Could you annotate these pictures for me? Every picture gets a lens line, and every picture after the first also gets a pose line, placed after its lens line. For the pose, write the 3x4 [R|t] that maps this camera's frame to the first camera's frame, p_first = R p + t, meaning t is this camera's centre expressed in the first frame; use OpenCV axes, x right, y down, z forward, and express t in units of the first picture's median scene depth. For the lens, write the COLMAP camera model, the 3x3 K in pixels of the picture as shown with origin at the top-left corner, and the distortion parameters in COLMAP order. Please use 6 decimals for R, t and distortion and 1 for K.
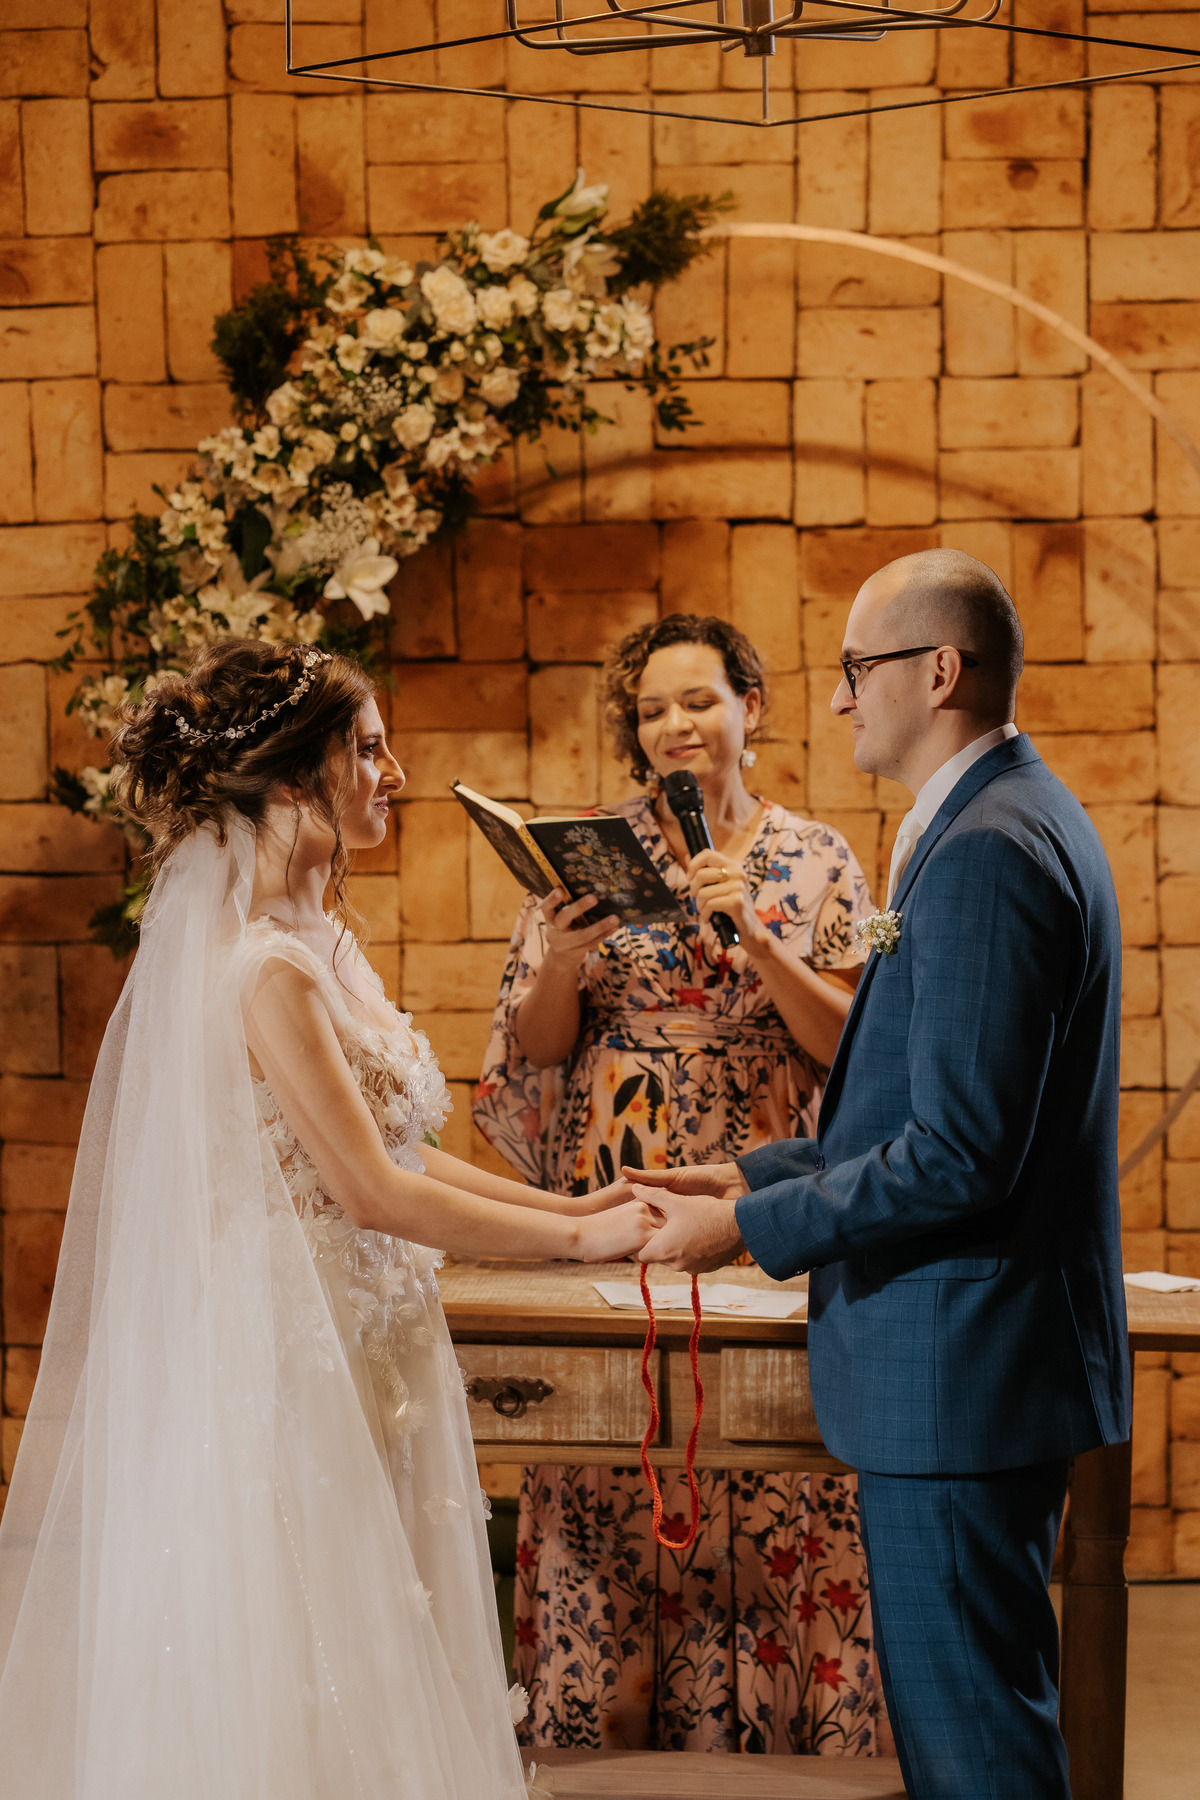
lens RADIAL K [[4303.7, 0, 599.8], [0, 4303.7, 936.2], [0, 0, 1]] dist [0.029203, -0.794749]
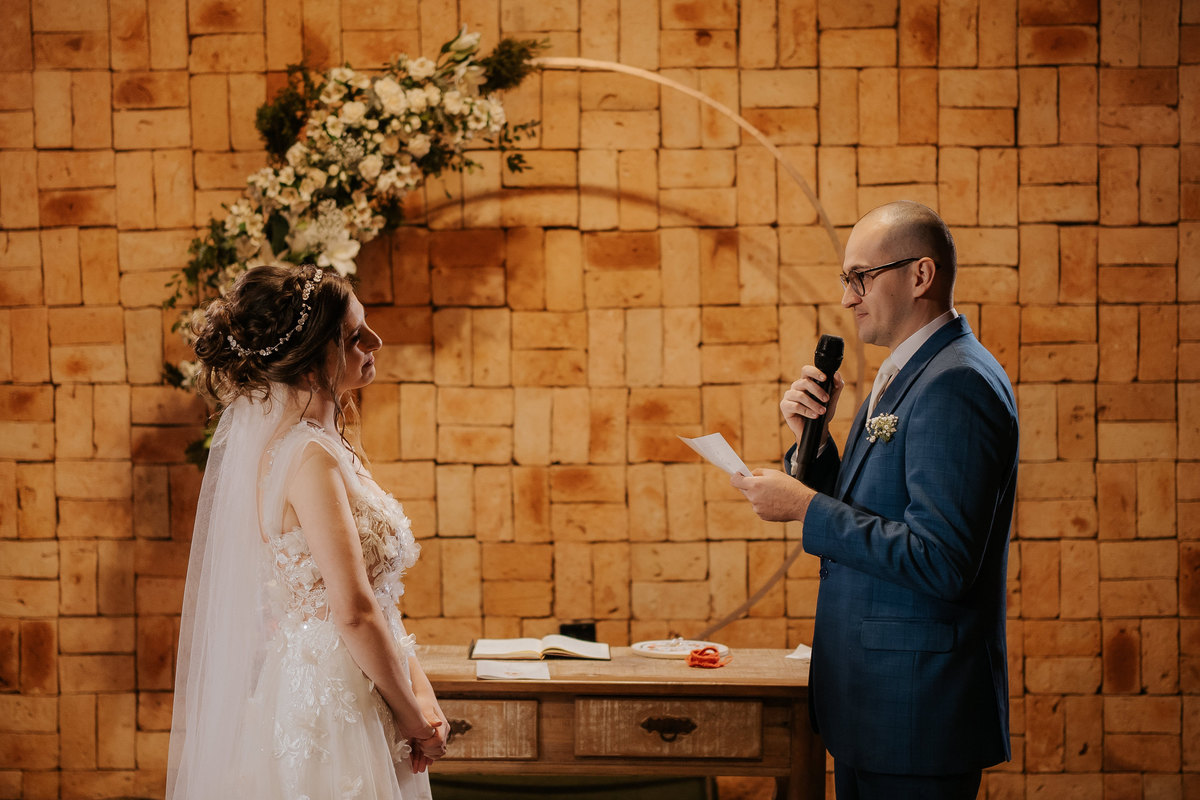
lens RADIAL K [[1923.5, 0, 573.7], [0, 1923.5, 403.2], [0, 0, 1]] dist [-0.024887, 0.056074]
pose [[0.997096, -0.004609, 0.076011, -0.020167], [0.007606, 0.999203, -0.039190, 0.009629], [-0.075770, 0.039654, 0.996336, 0.208031]]
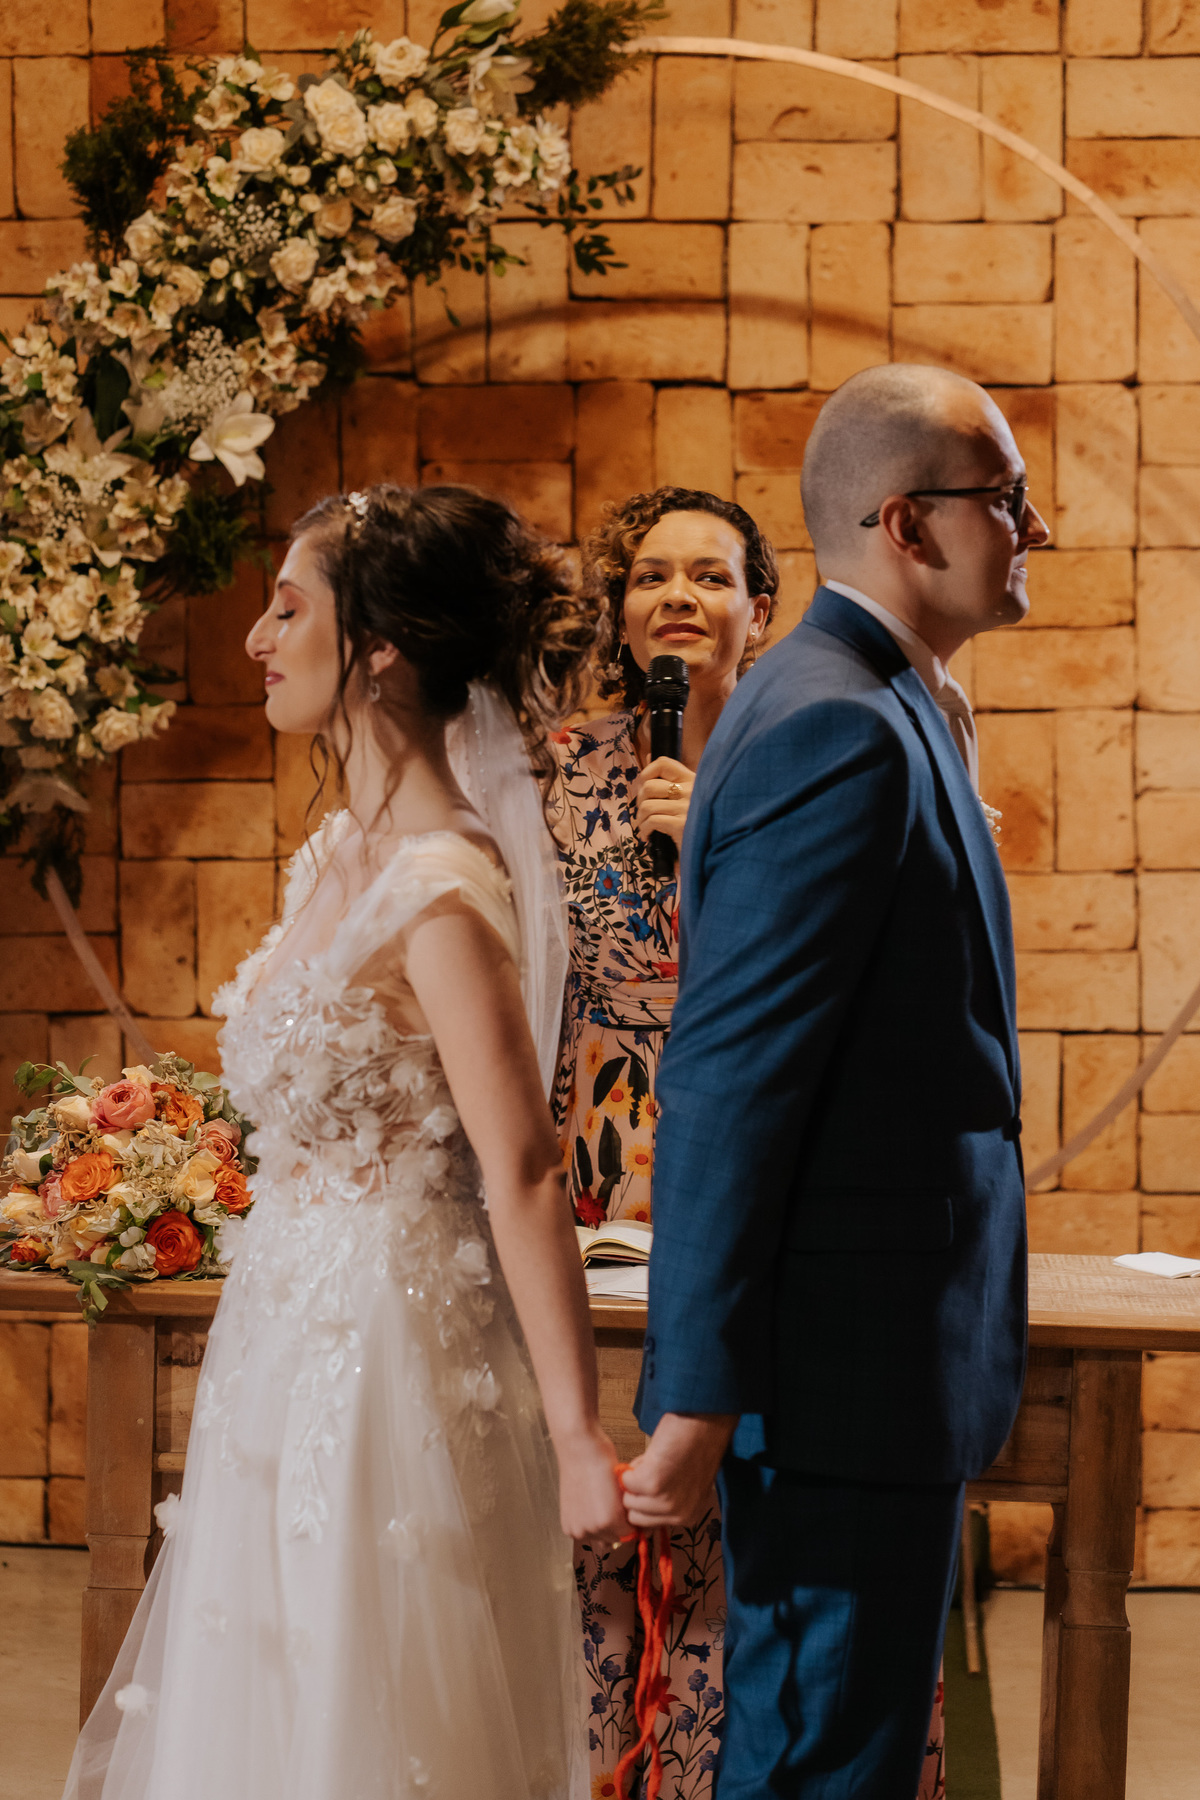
lens RADIAL K [[4303.7, 0, 599.8], [0, 4303.7, 936.2], [0, 0, 1]] dist [0.029203, -0.794749]
pose [[0.999635, 0.009172, 0.025400, -0.002383], [-0.009583, 0.999824, 0.016131, 0.002706], [-0.025248, -0.016369, 0.999547, 0.126320]]
